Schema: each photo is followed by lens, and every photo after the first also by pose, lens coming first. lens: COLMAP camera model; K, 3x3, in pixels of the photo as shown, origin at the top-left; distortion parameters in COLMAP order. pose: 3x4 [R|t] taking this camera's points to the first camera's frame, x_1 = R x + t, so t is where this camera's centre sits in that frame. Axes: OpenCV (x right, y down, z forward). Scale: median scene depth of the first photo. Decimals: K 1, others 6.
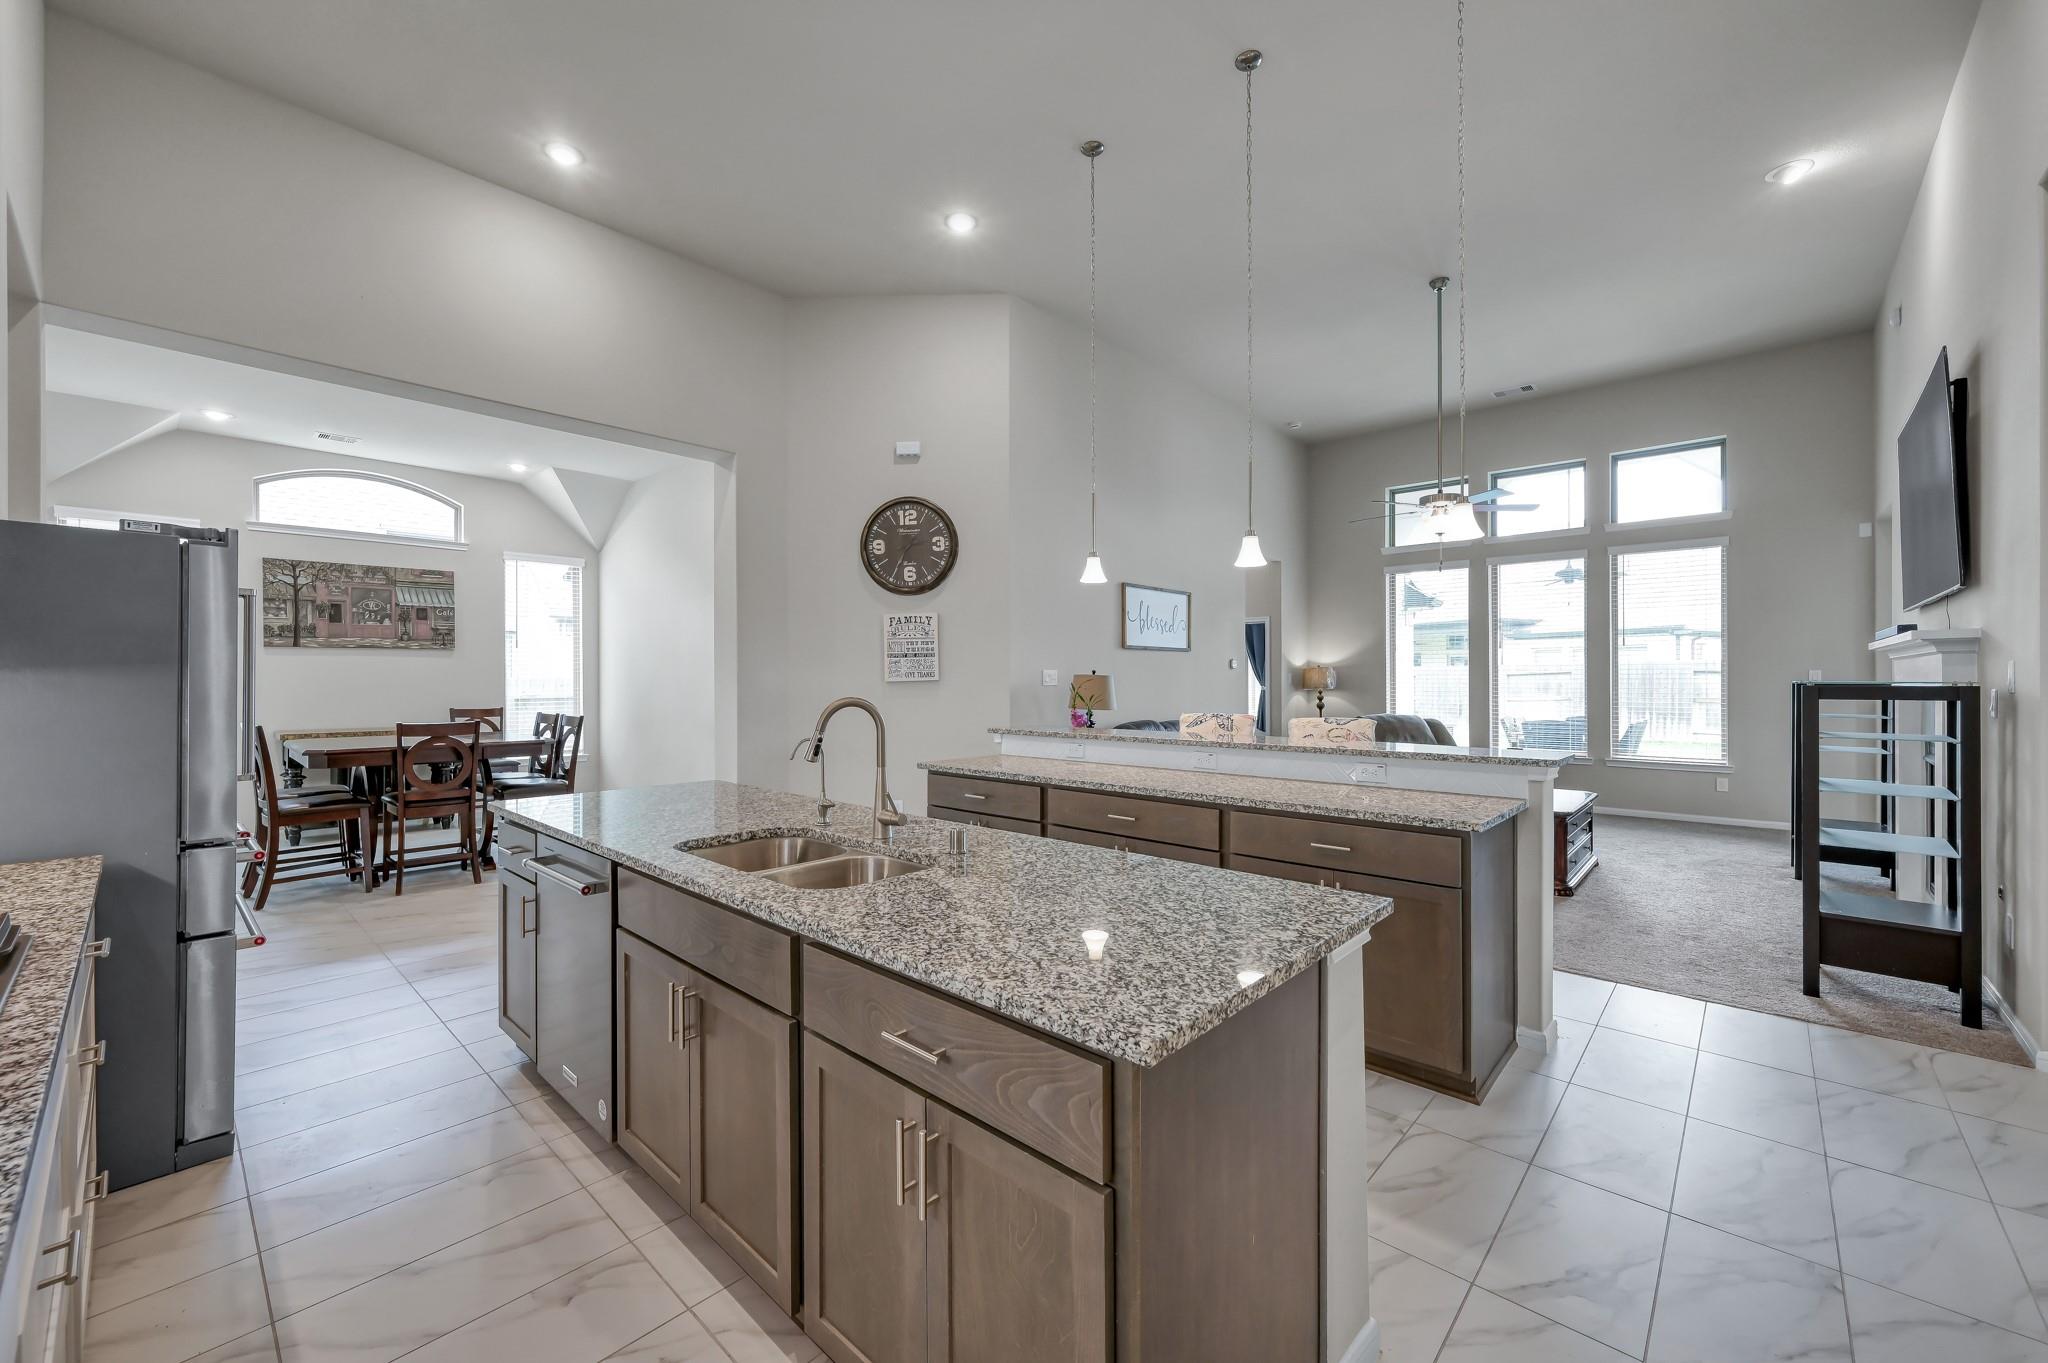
lens RADIAL K [[807.7, 0, 1024.0], [0, 807.7, 681.5], [0, 0, 1]] dist [0.000416, 0.000150]
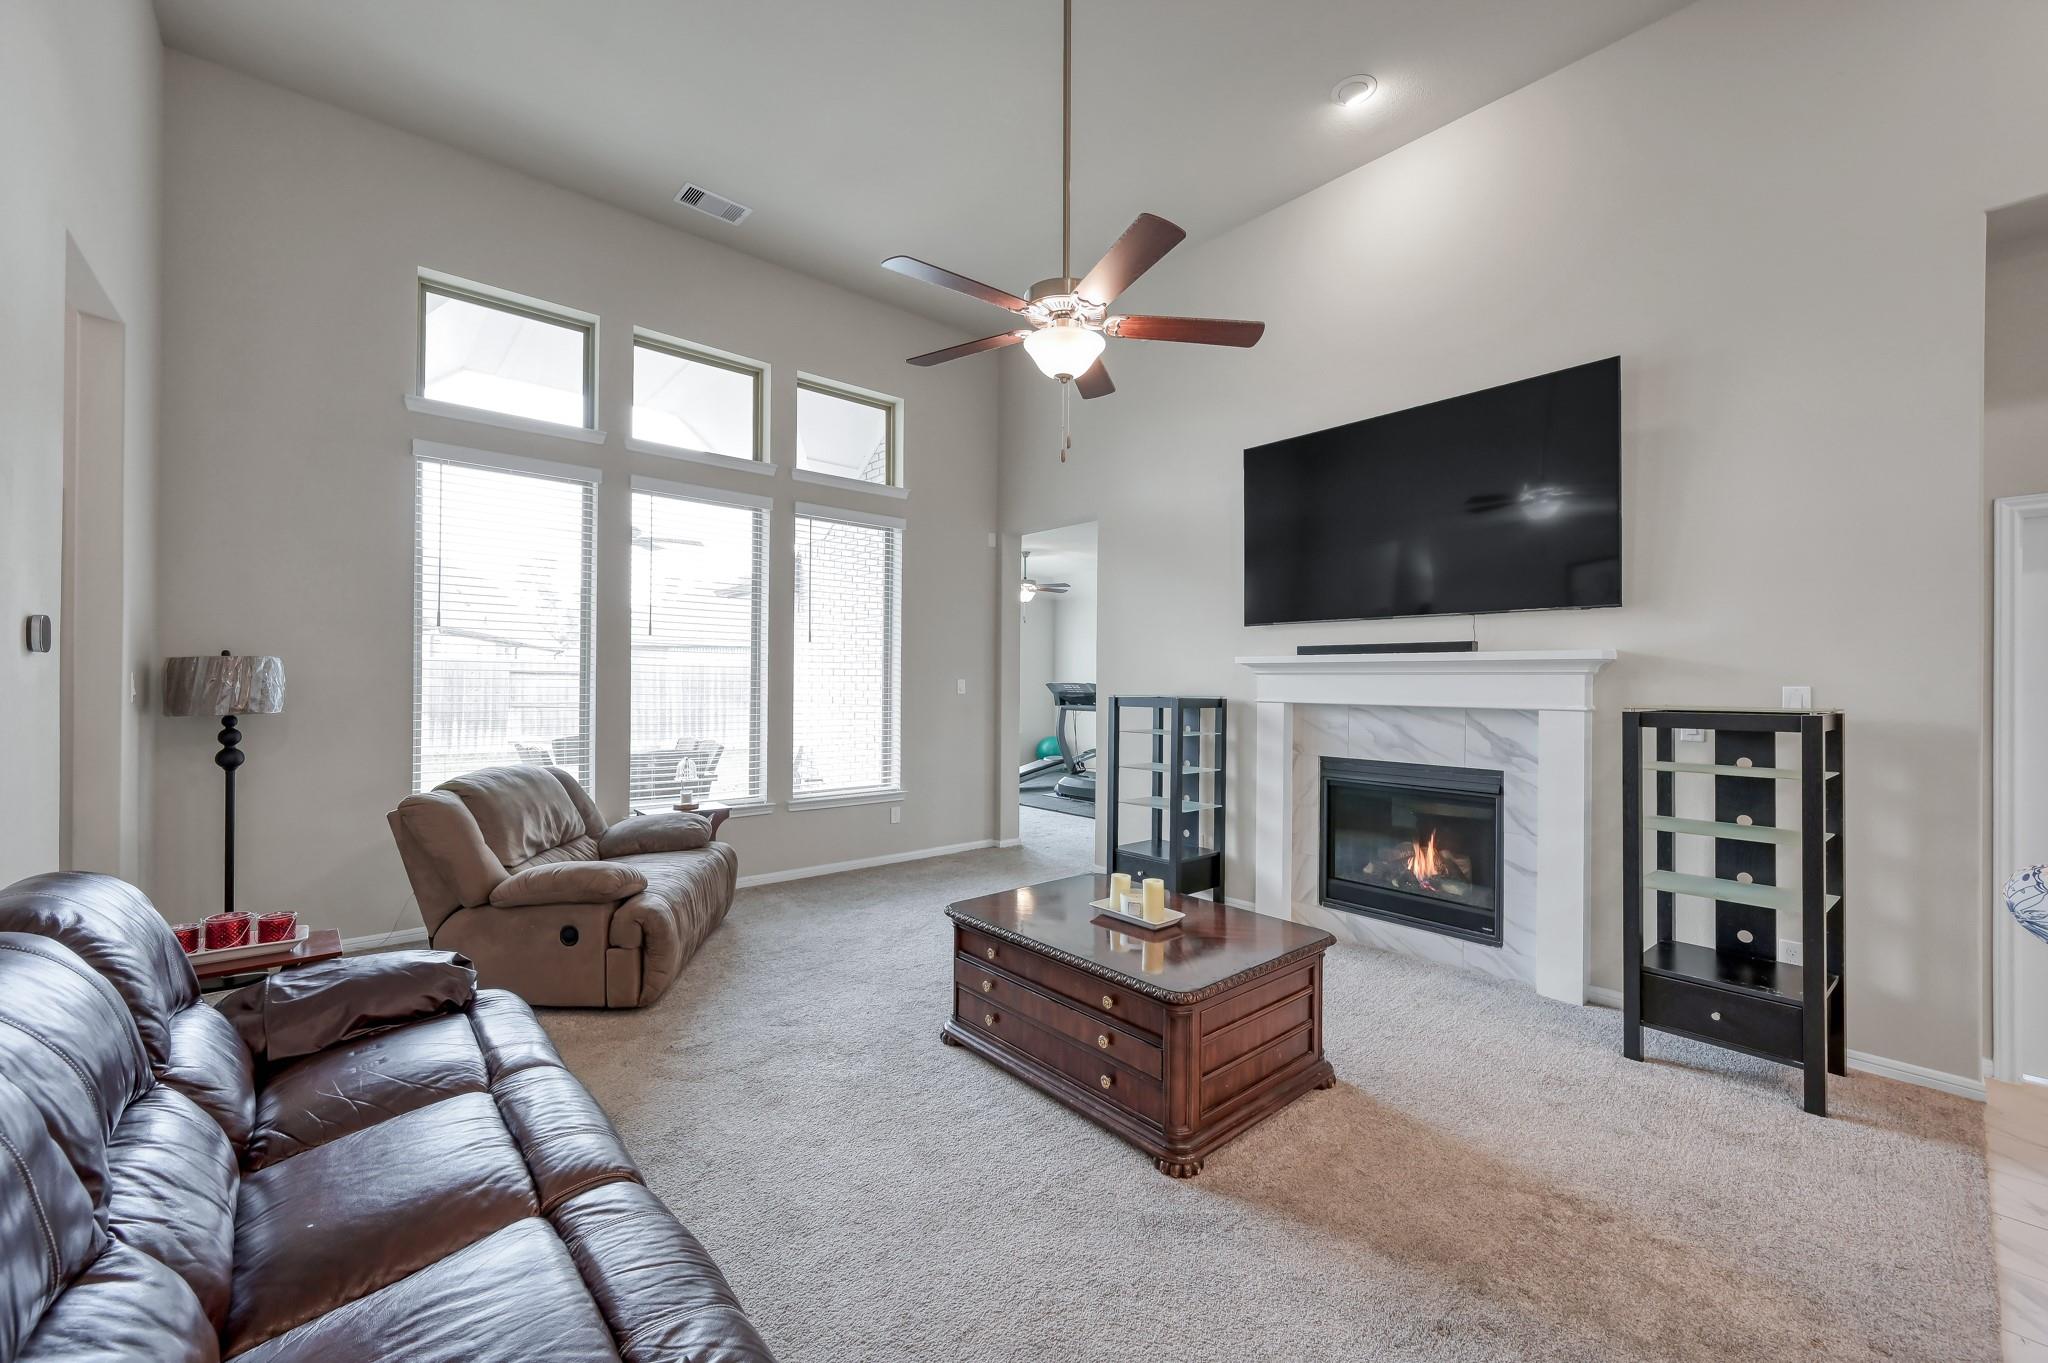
lens RADIAL K [[805.8, 0, 1019.4], [0, 805.8, 677.1], [0, 0, 1]] dist [-0.001557, -0.000103]
pose [[0.116747, 0.007161, 0.993136, 0.051095], [-0.006440, 0.999958, -0.006453, -0.010339], [-0.993141, -0.005643, 0.116788, 0.785168]]
